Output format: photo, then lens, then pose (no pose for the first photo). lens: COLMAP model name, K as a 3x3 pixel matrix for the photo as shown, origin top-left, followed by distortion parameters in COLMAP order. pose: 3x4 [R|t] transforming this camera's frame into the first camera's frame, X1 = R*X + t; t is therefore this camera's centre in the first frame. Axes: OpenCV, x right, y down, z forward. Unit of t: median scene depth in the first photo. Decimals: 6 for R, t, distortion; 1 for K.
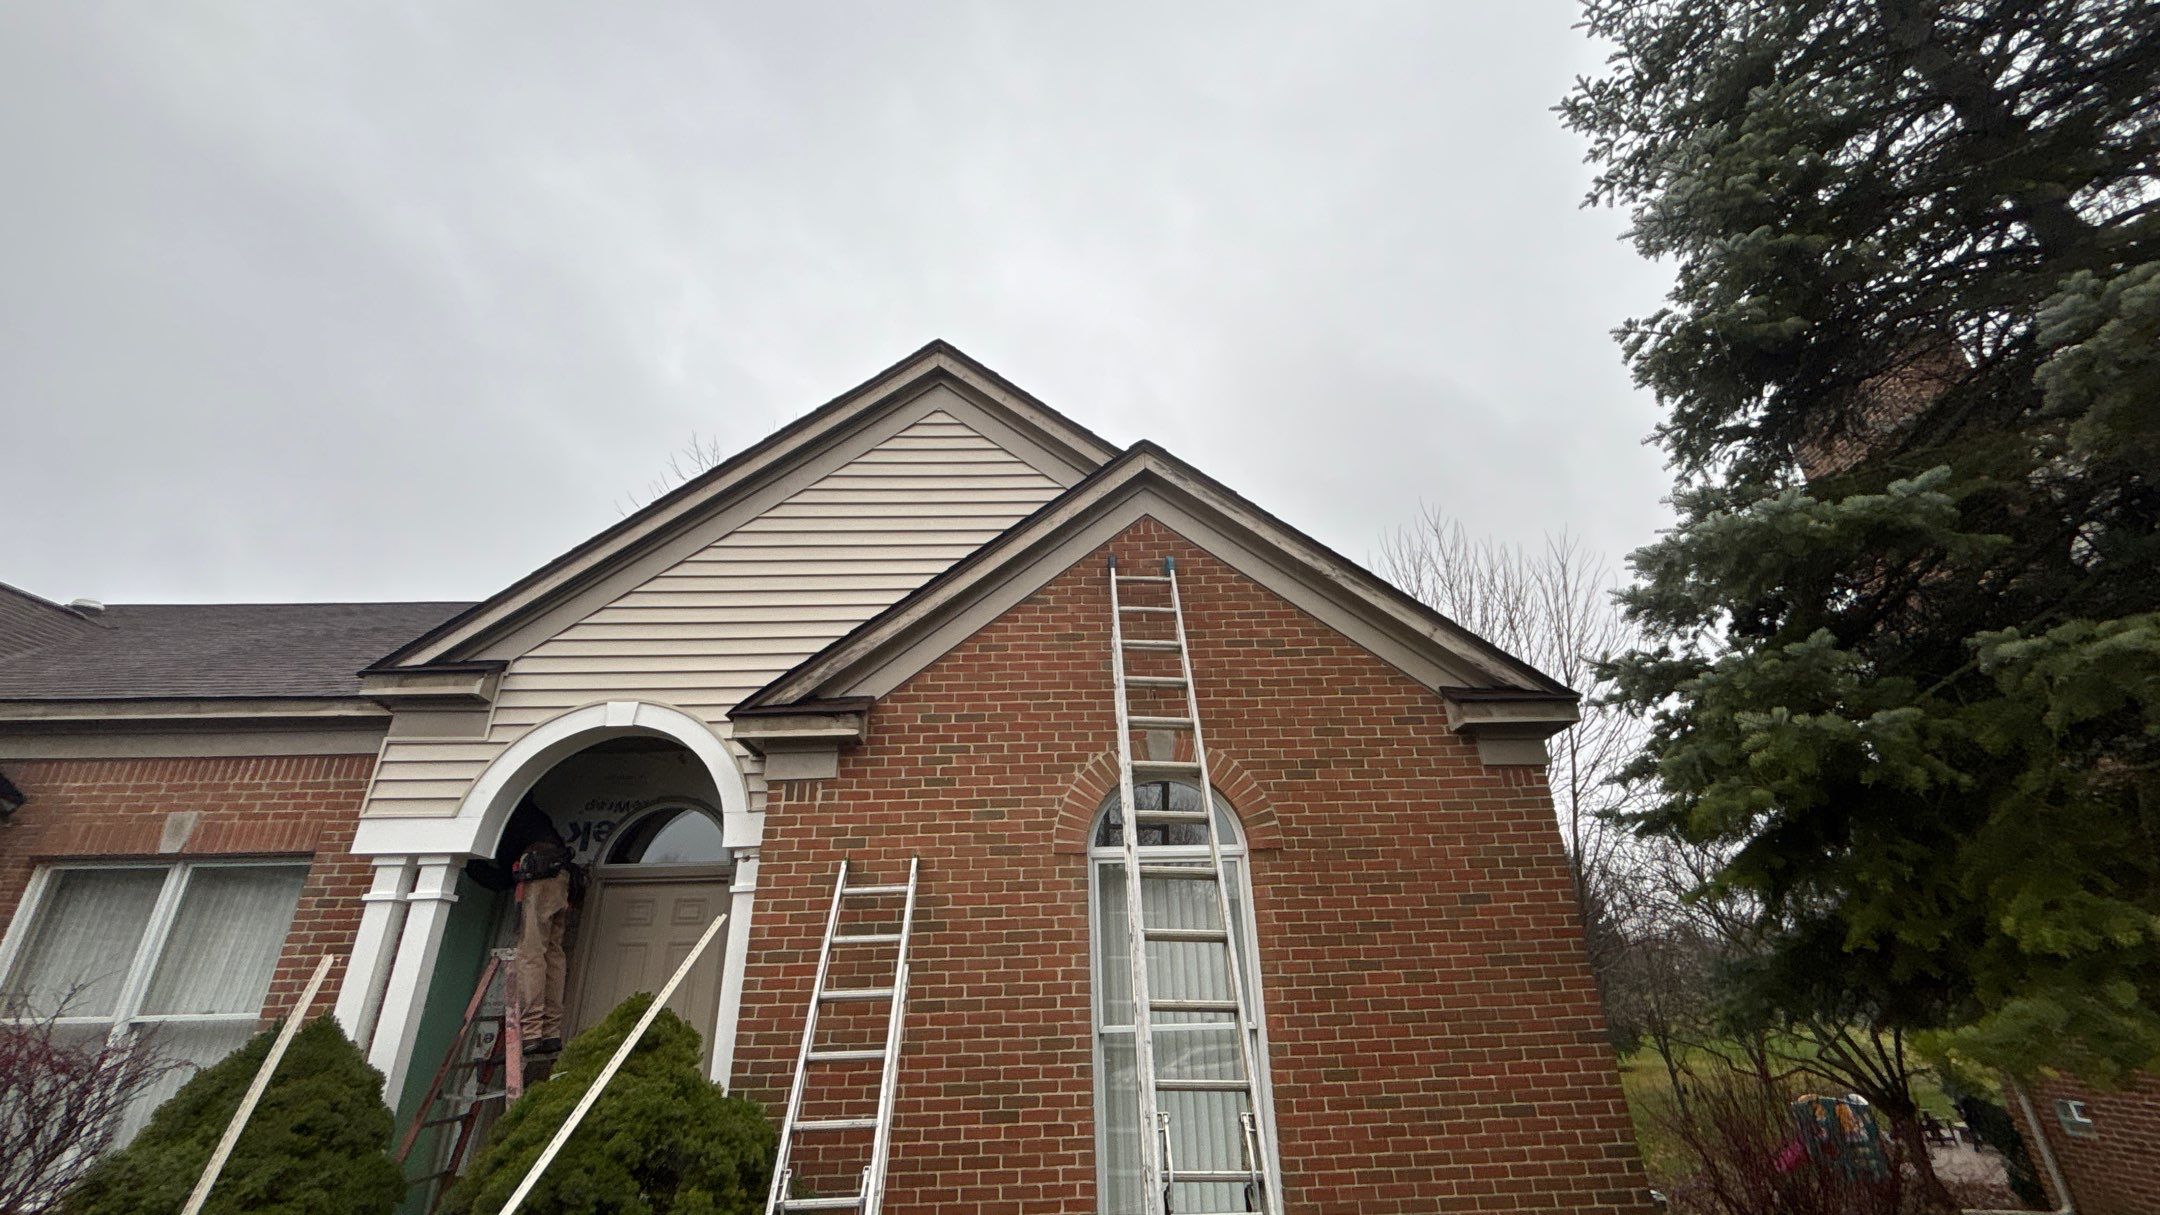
lens RADIAL K [[863.7, 0, 1073.7], [0, 863.7, 605.1], [0, 0, 1]] dist [-0.002550, -0.000002]
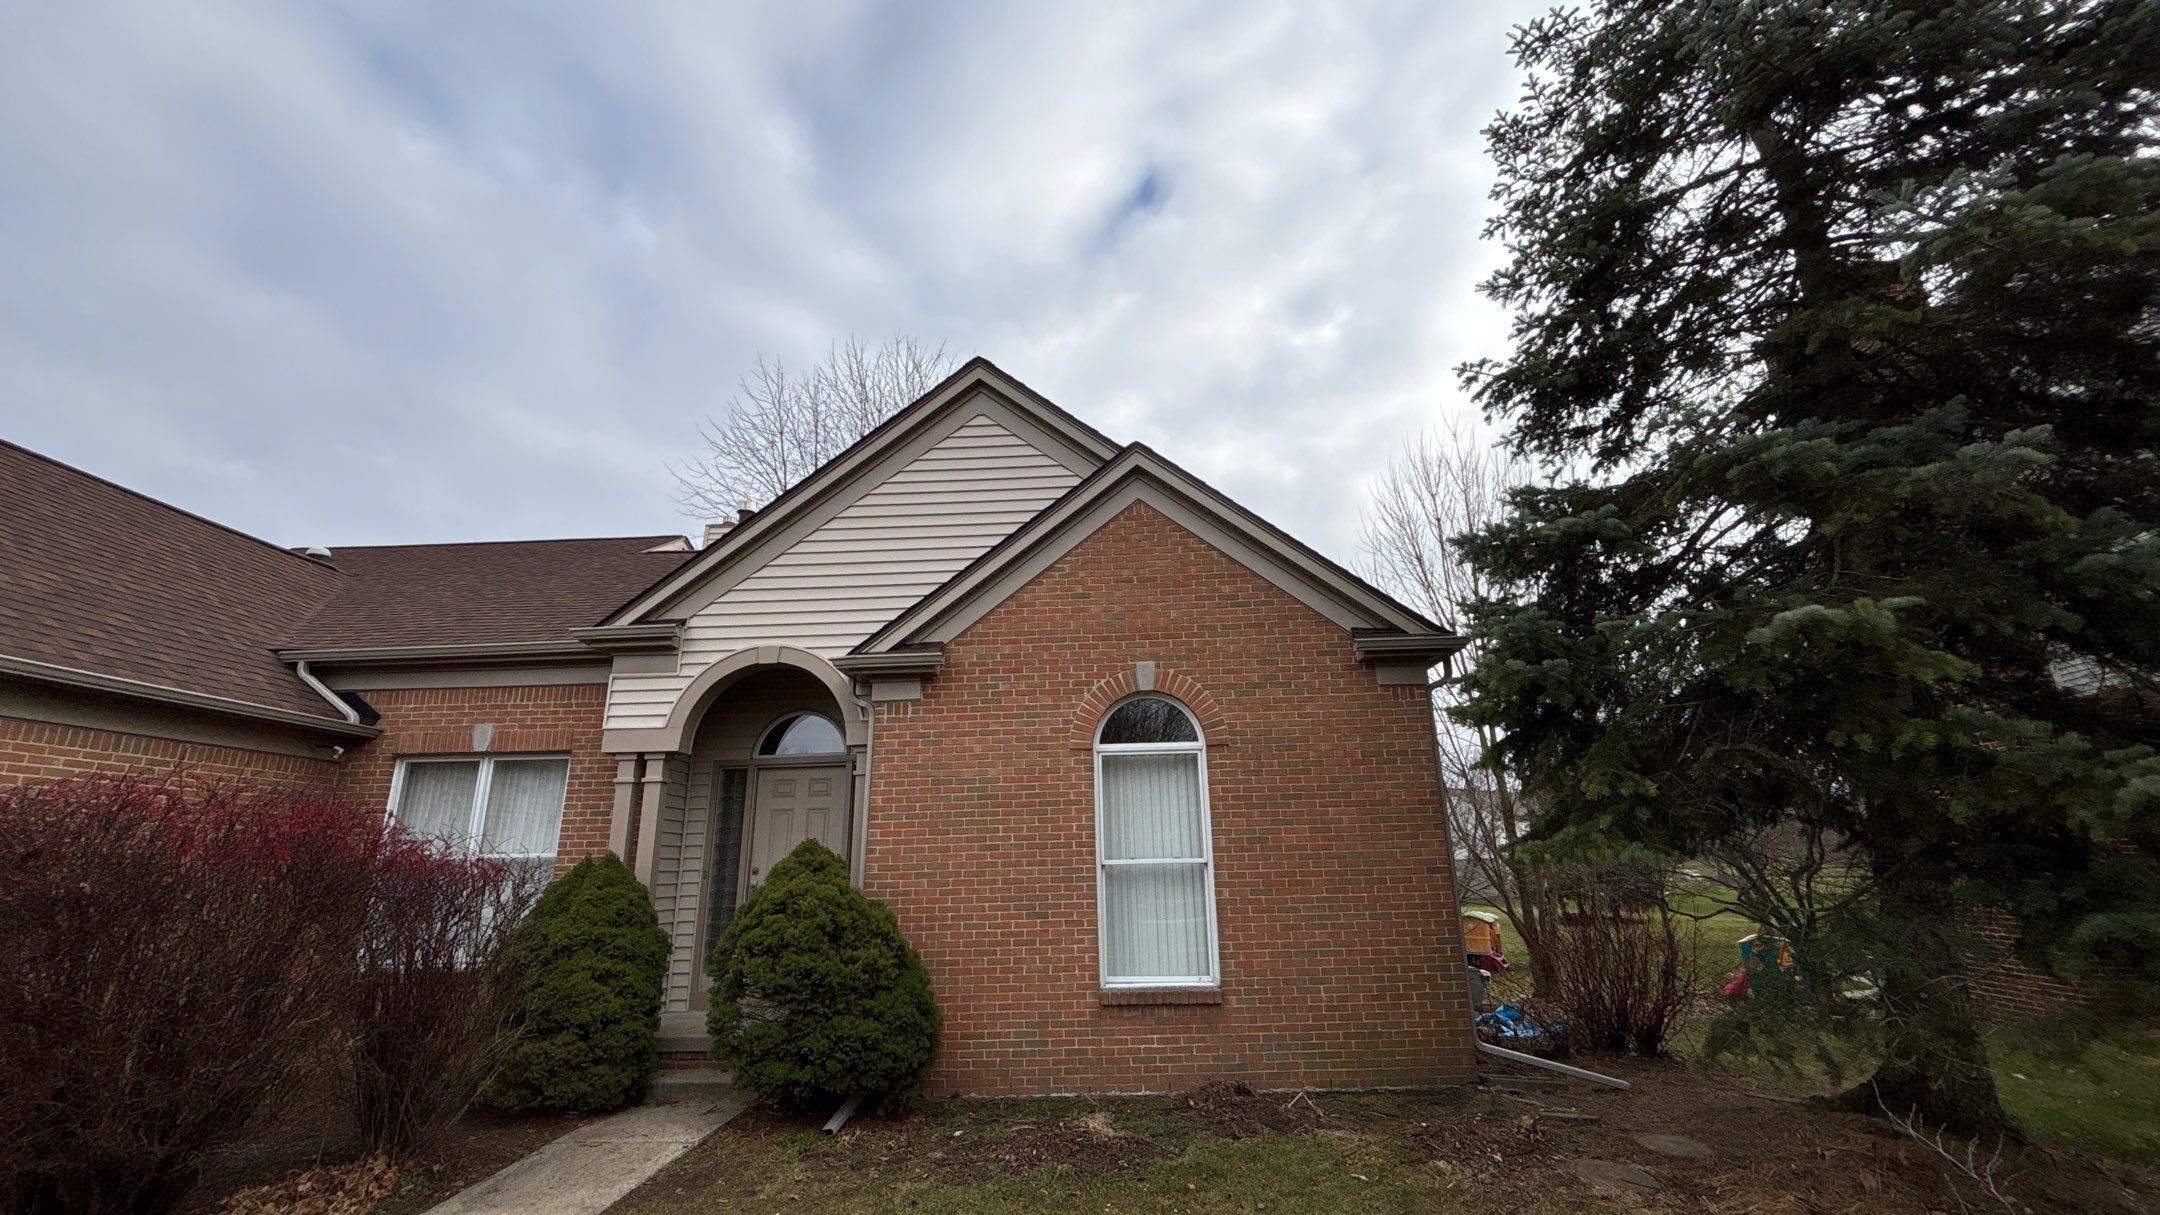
lens RADIAL K [[863.7, 0, 1072.2], [0, 863.7, 611.2], [0, 0, 1]] dist [-0.002550, -0.000002]
pose [[0.997861, -0.015491, -0.063504, 0.073418], [0.024439, 0.989471, 0.142656, -0.144951], [0.060625, -0.143903, 0.987733, -0.390886]]
